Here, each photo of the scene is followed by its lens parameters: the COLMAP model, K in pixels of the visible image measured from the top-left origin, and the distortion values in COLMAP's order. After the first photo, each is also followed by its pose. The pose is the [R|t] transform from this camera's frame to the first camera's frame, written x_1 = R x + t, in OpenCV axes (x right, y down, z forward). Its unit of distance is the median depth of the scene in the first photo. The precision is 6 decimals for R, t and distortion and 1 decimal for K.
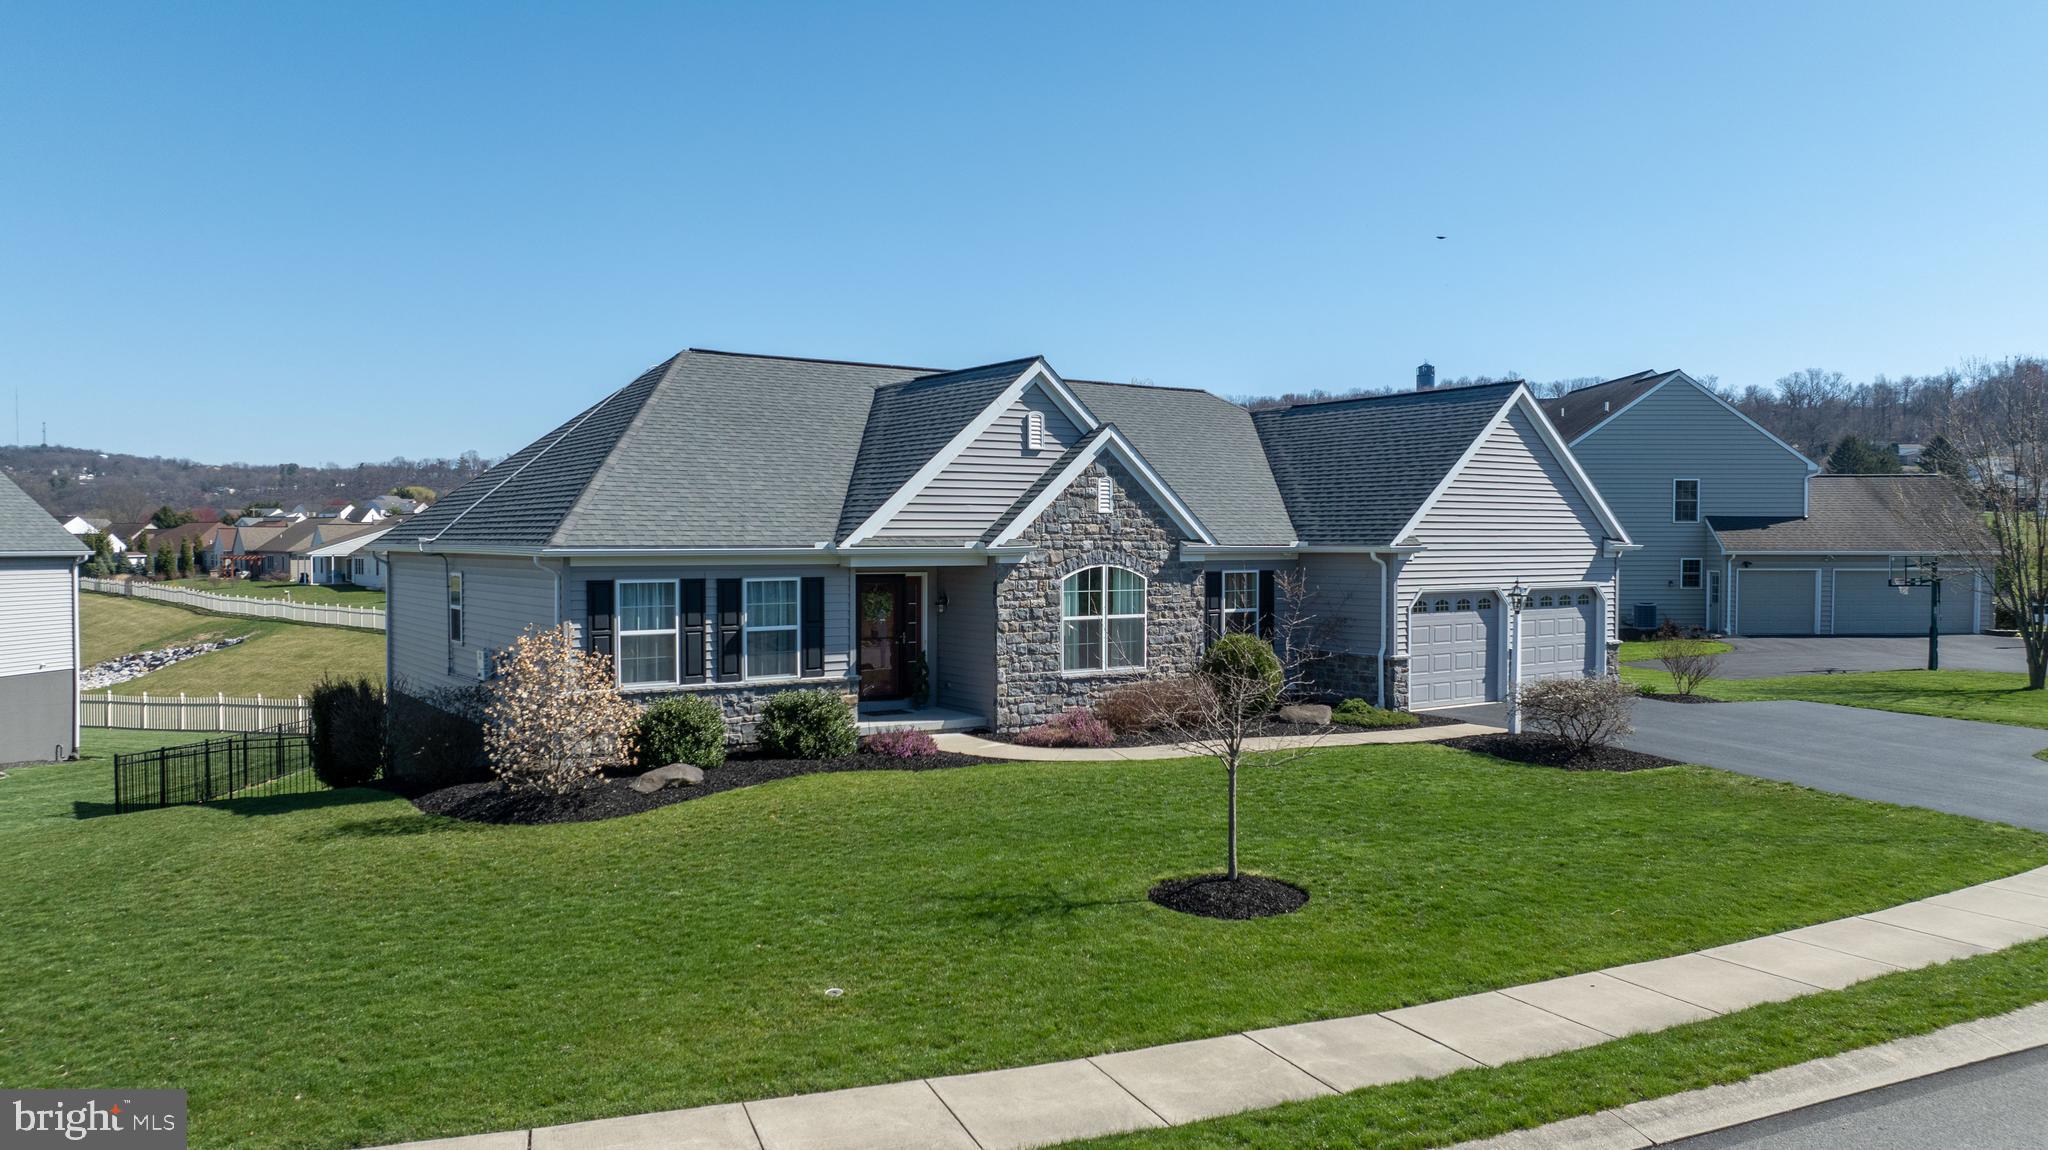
lens RADIAL K [[1435.7, 0, 1024.0], [0, 1435.7, 575.0], [0, 0, 1]] dist [-0.029014, 0.032835]
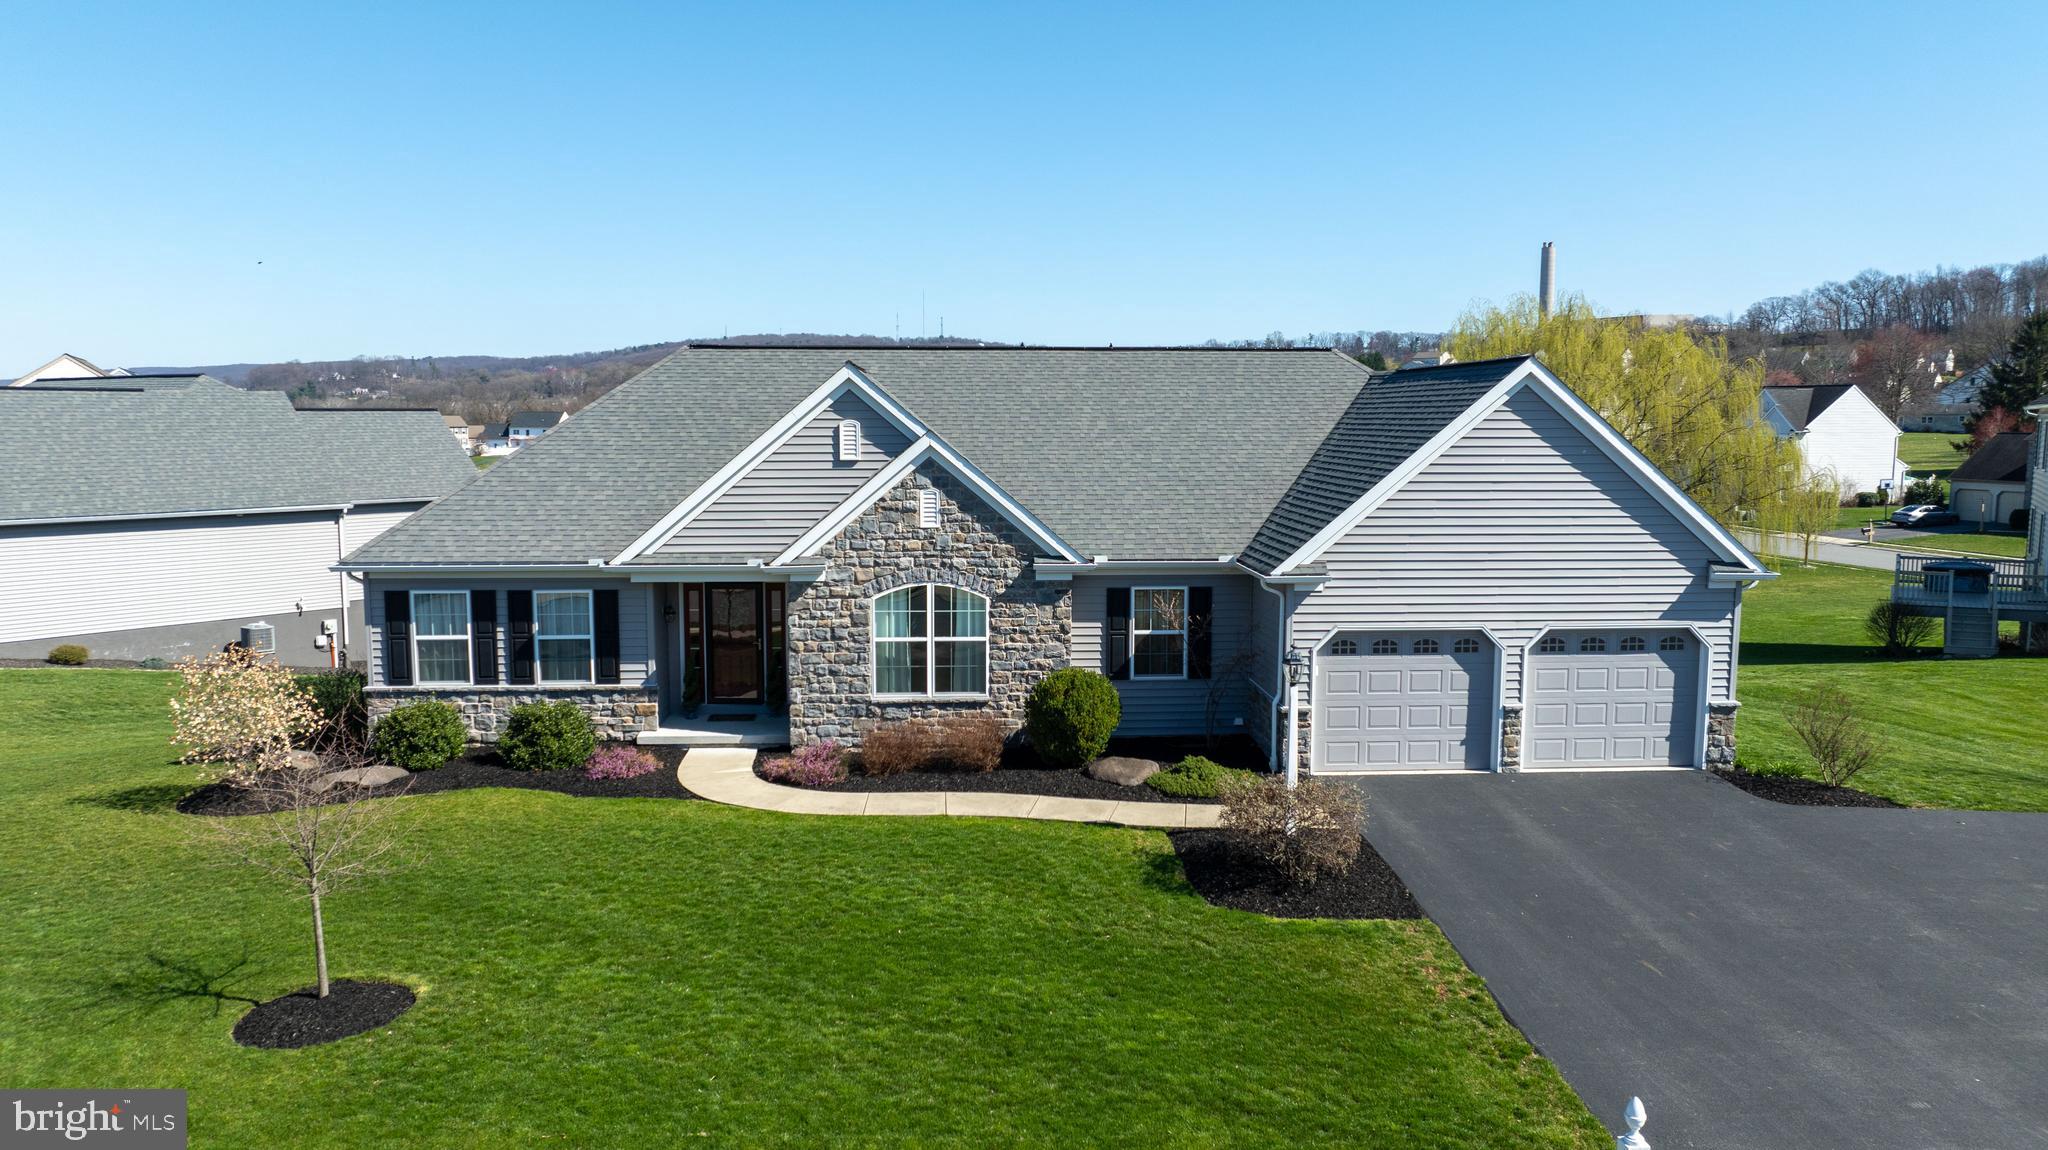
lens RADIAL K [[1435.7, 0, 1024.0], [0, 1435.7, 575.0], [0, 0, 1]] dist [-0.029014, 0.032835]
pose [[0.854705, 0.058338, -0.515826, 0.598305], [-0.014189, 0.995920, 0.089123, -0.097994], [0.518920, -0.068855, 0.852045, 0.247804]]
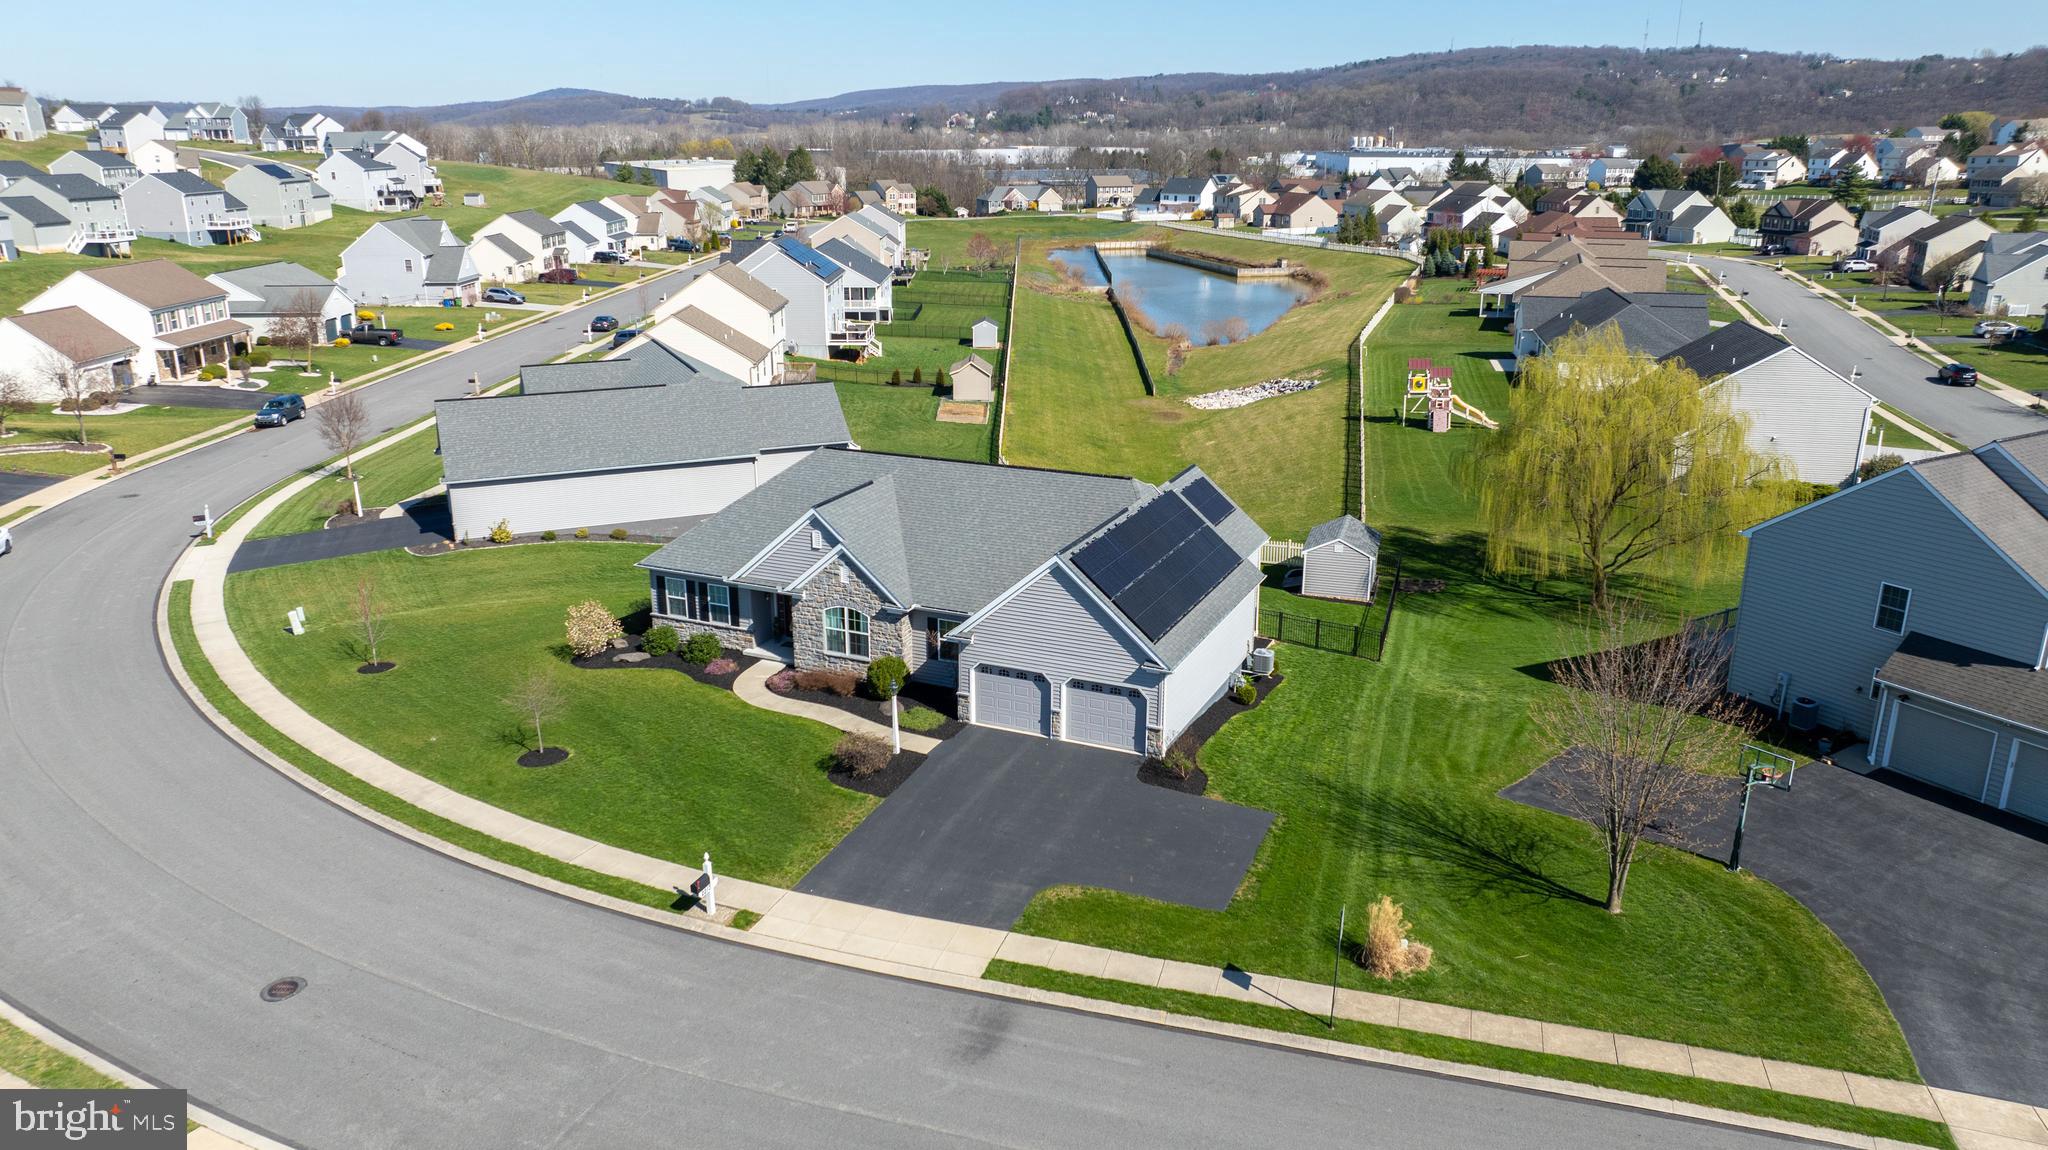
lens RADIAL K [[1435.7, 0, 1024.0], [0, 1435.7, 575.0], [0, 0, 1]] dist [-0.029014, 0.032835]
pose [[0.515453, 0.255264, -0.818015, 1.896760], [-0.022469, 0.958299, 0.284882, -0.655676], [0.856623, -0.128463, 0.499693, 0.202067]]
